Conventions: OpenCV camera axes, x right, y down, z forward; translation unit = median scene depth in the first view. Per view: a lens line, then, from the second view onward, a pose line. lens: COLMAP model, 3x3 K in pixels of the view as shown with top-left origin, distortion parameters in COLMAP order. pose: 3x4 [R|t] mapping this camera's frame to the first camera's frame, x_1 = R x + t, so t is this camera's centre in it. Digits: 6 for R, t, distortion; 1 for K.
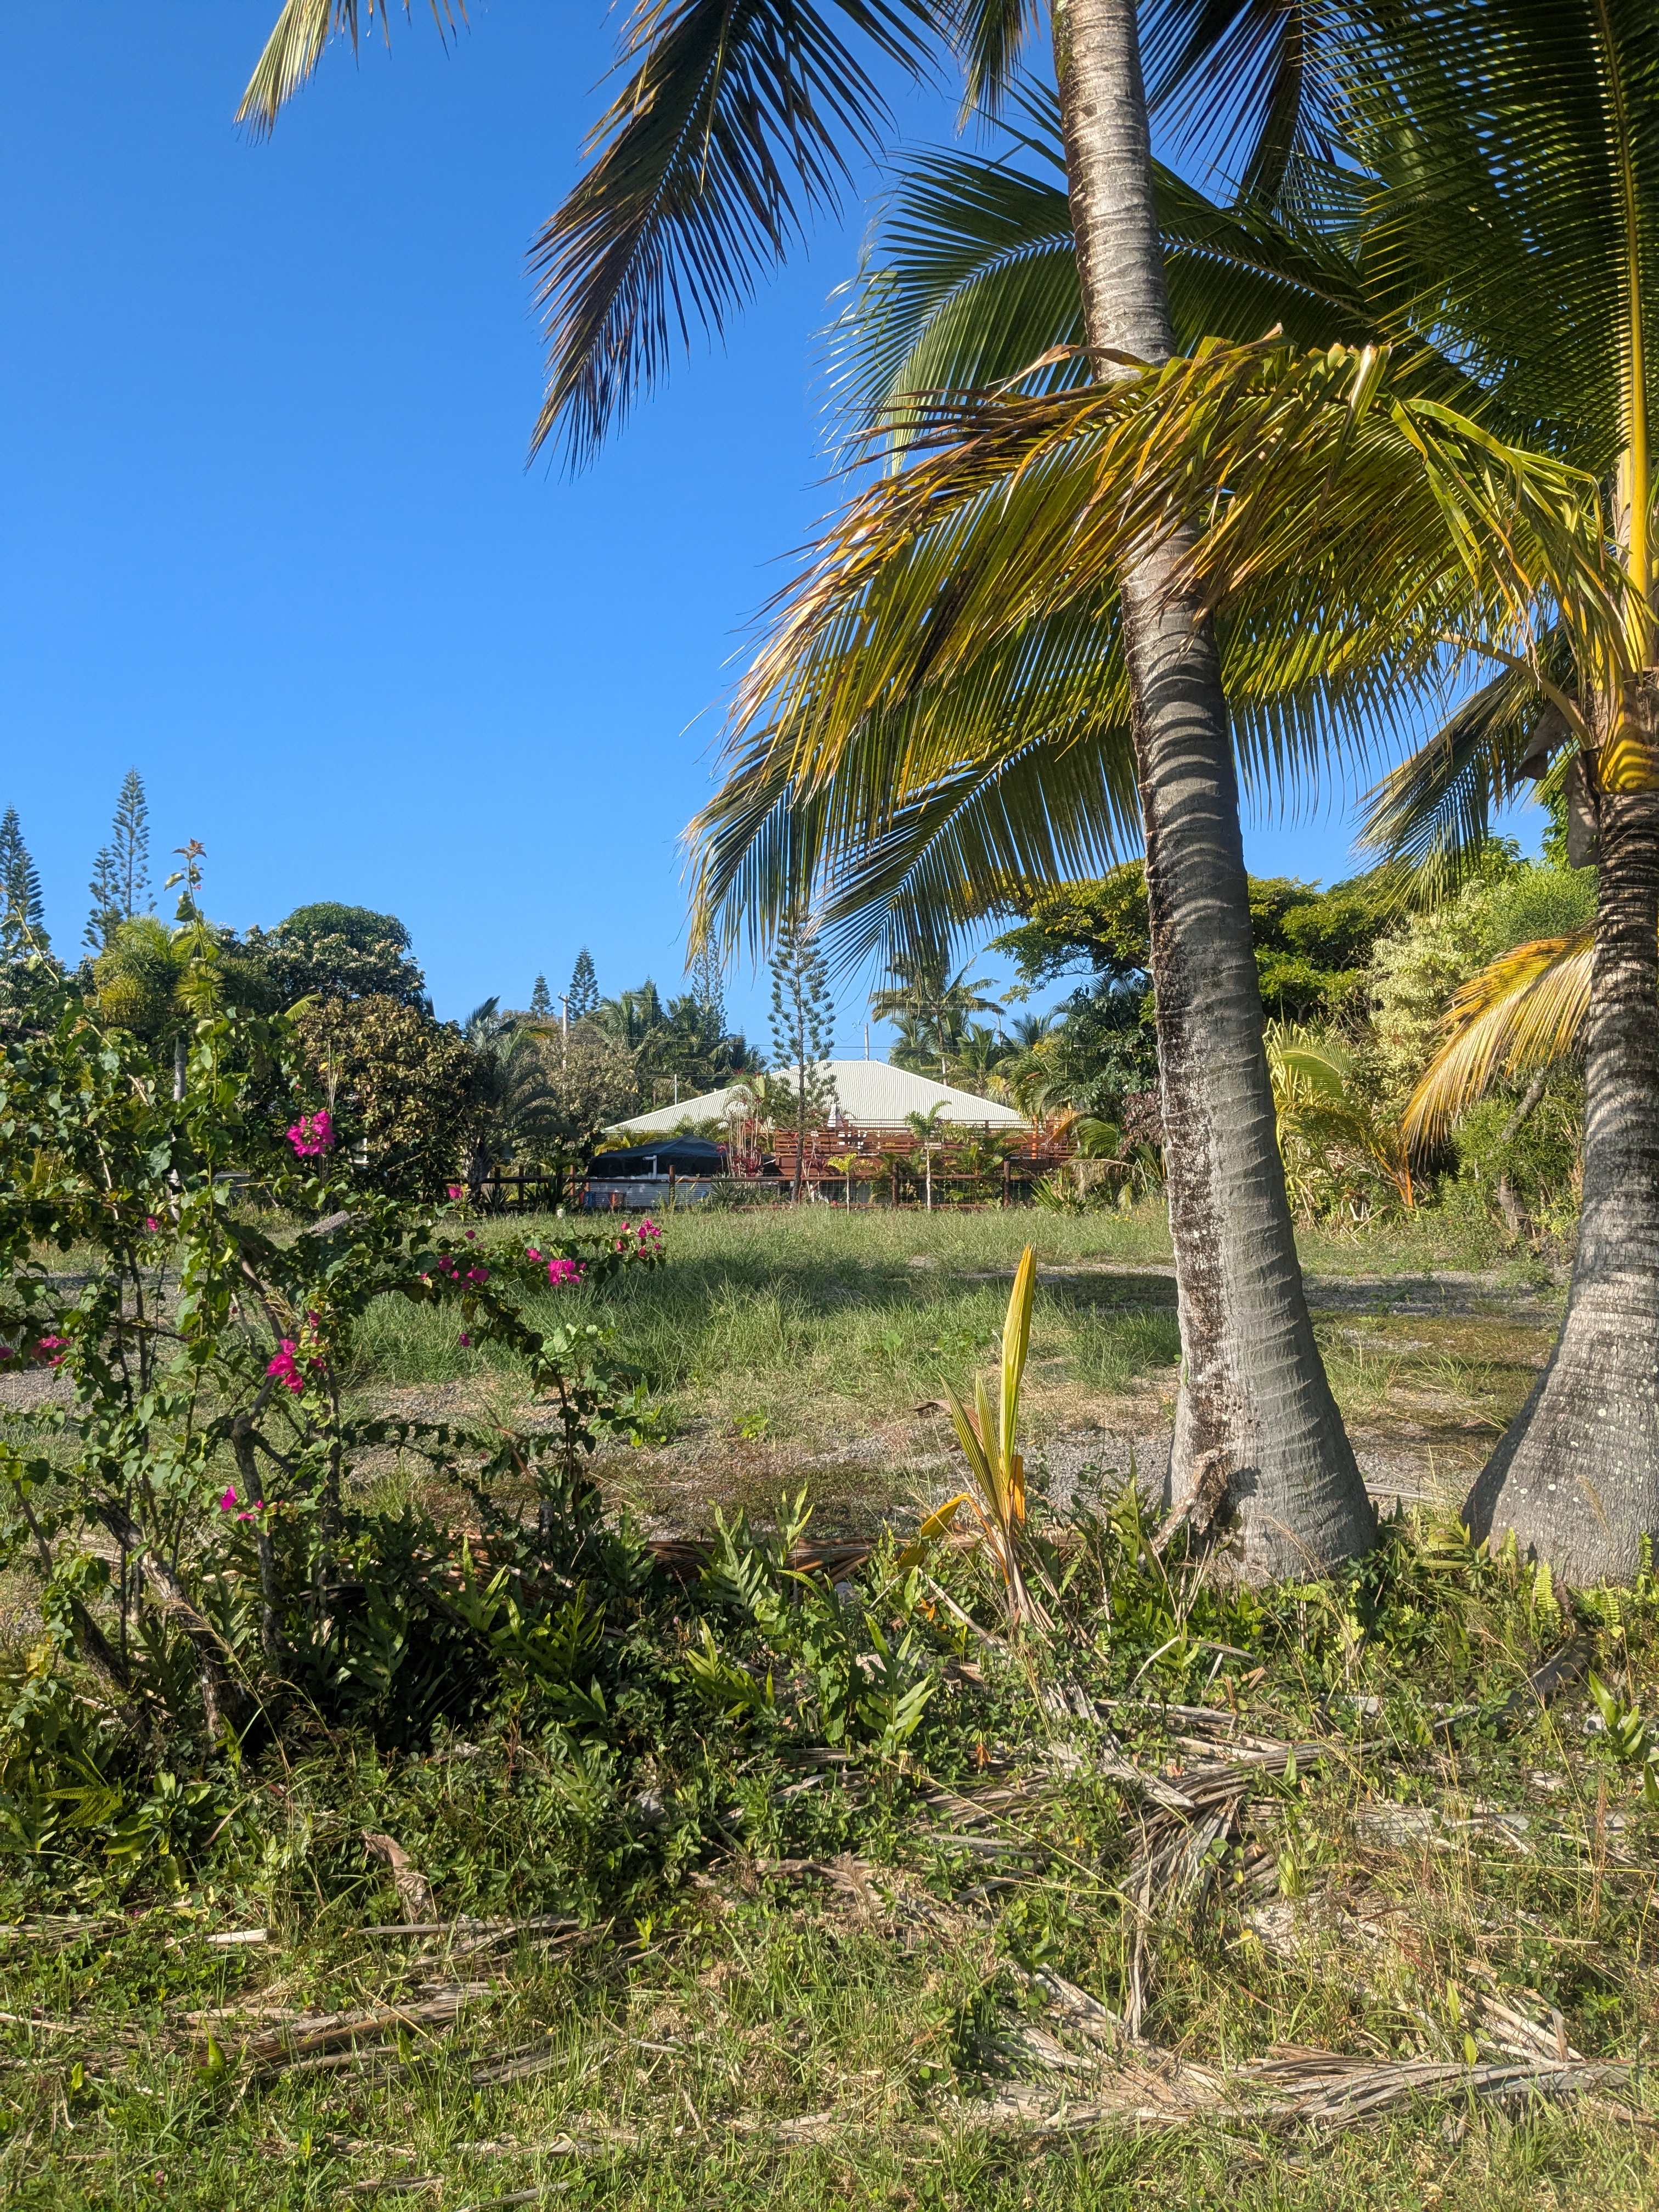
lens RADIAL K [[1772.8, 0, 826.0], [0, 1772.8, 1137.2], [0, 0, 1]] dist [0.121506, -0.371130]
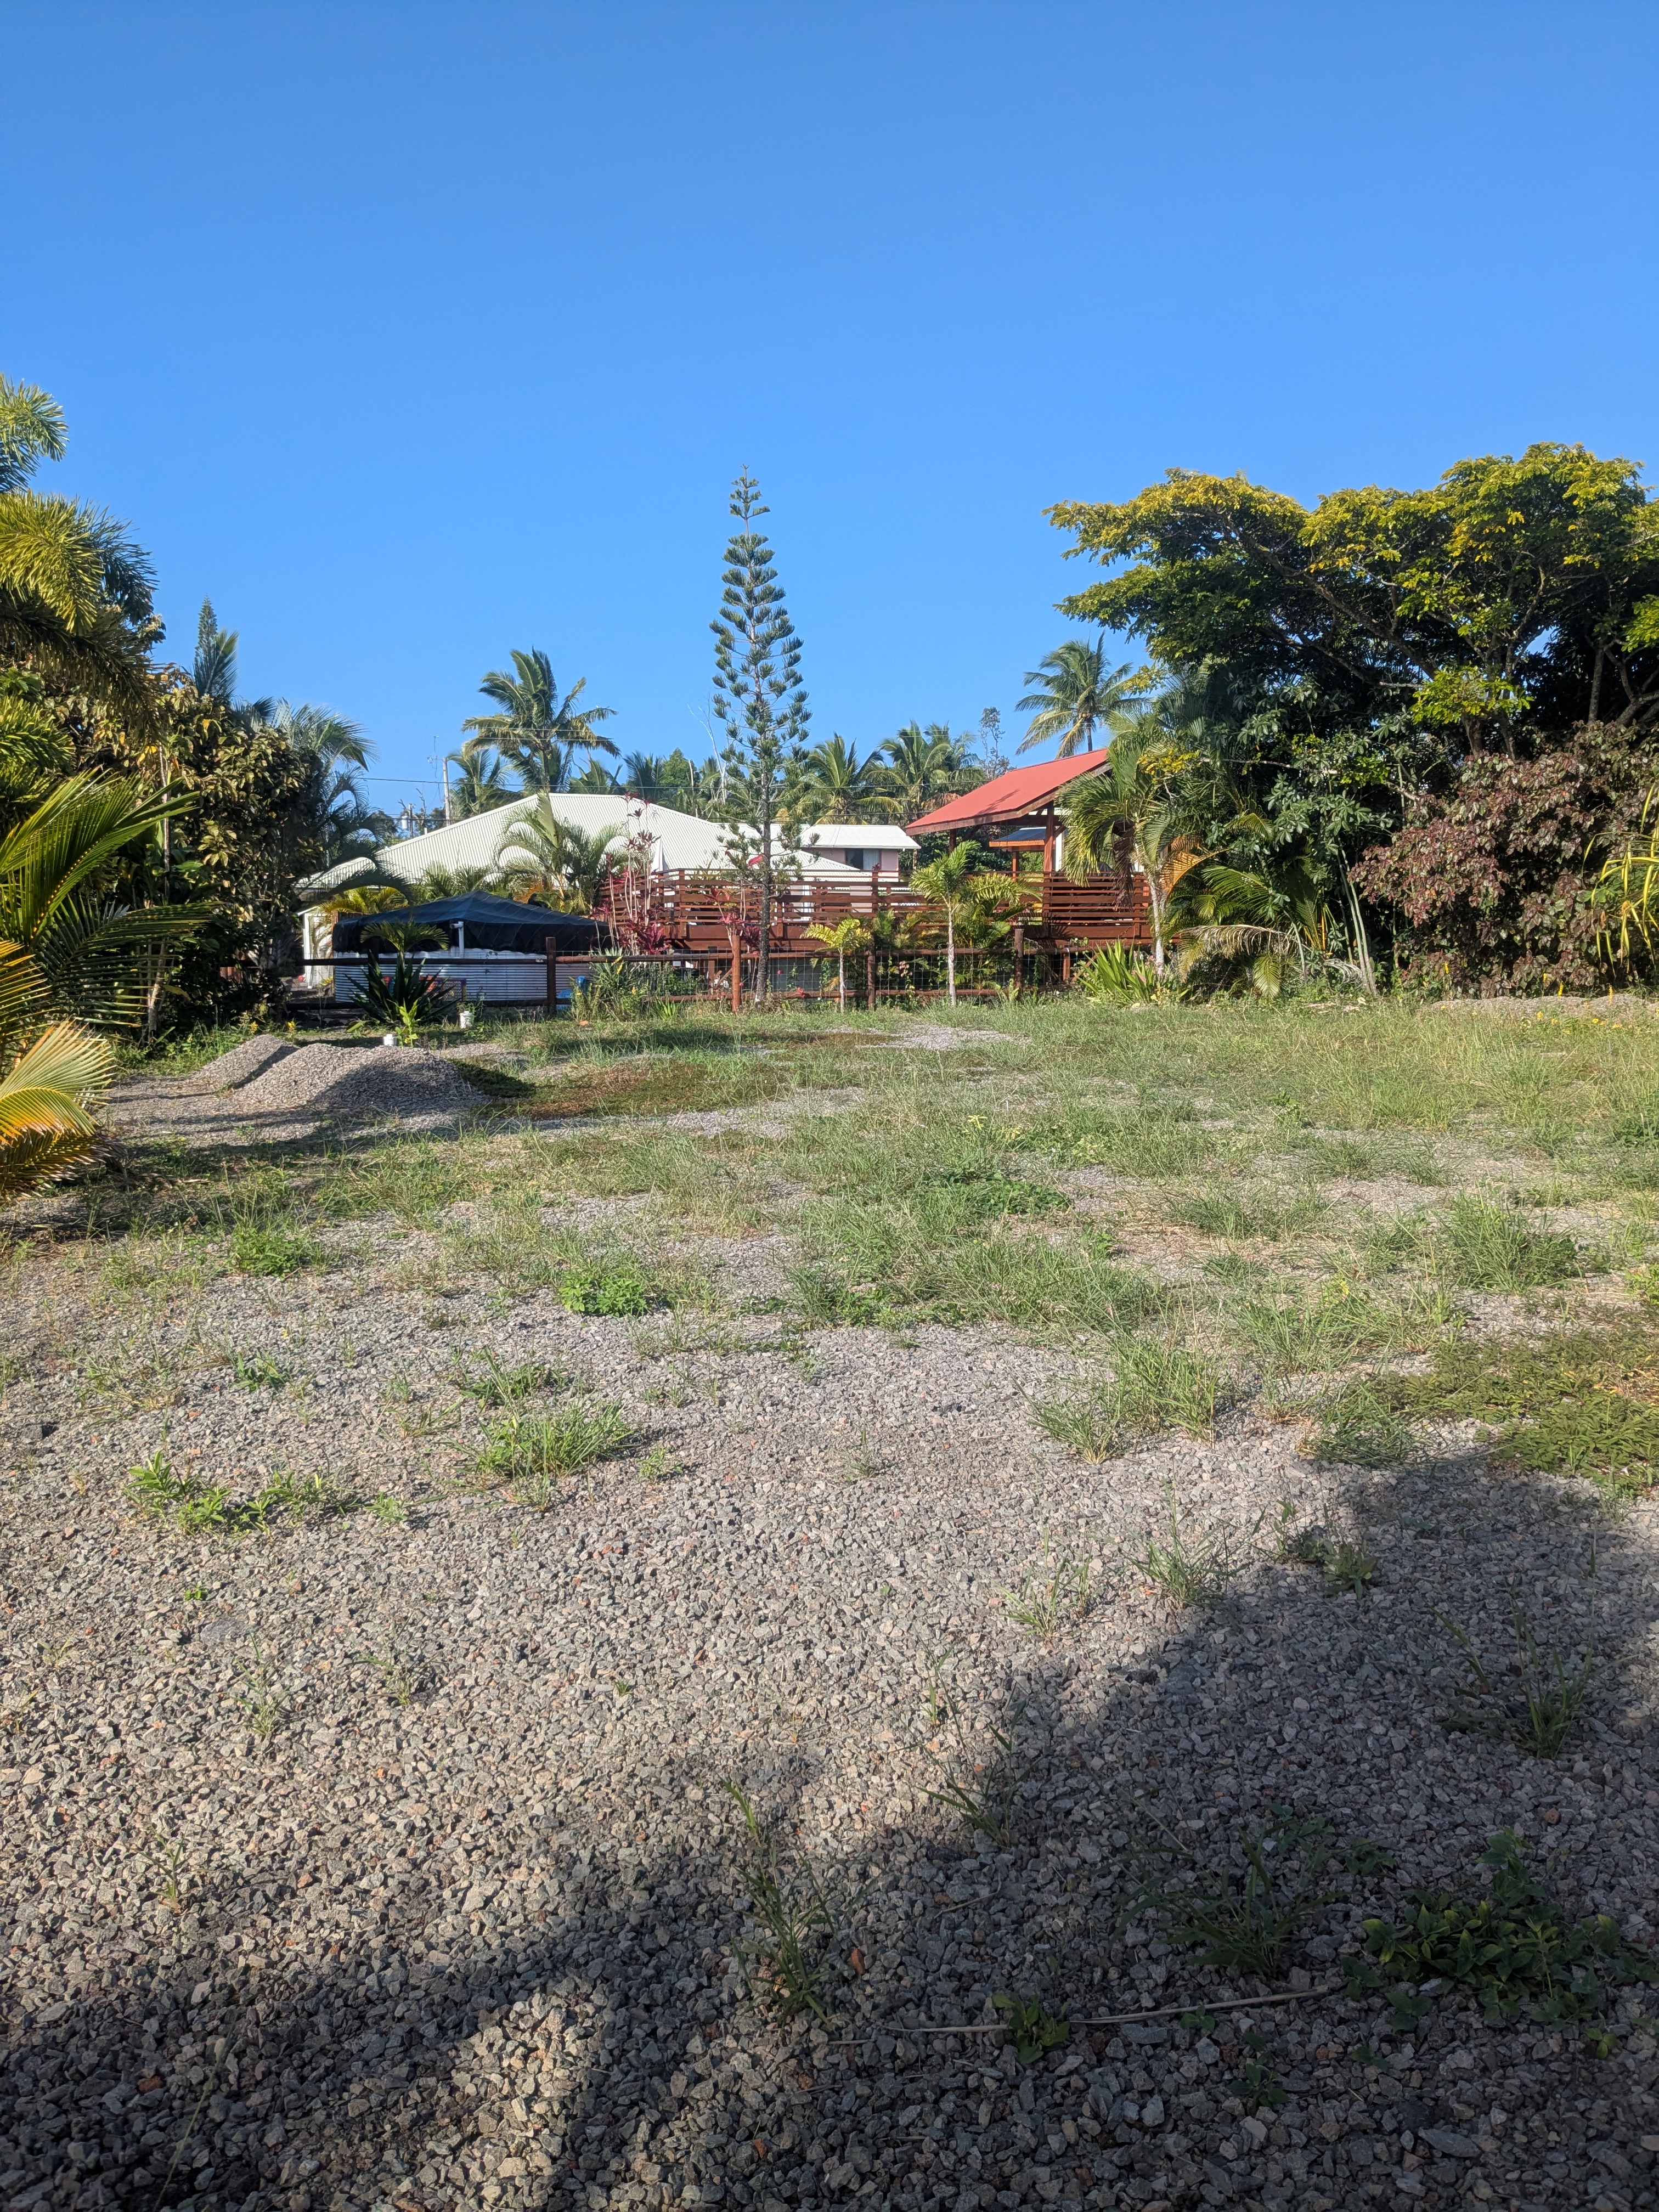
lens RADIAL K [[1772.8, 0, 826.0], [0, 1772.8, 1137.2], [0, 0, 1]] dist [0.121506, -0.371130]
pose [[0.953460, -0.041768, 0.298614, -0.192018], [0.001093, 0.990831, 0.135100, -0.000133], [-0.301519, -0.128486, 0.944763, 0.328306]]
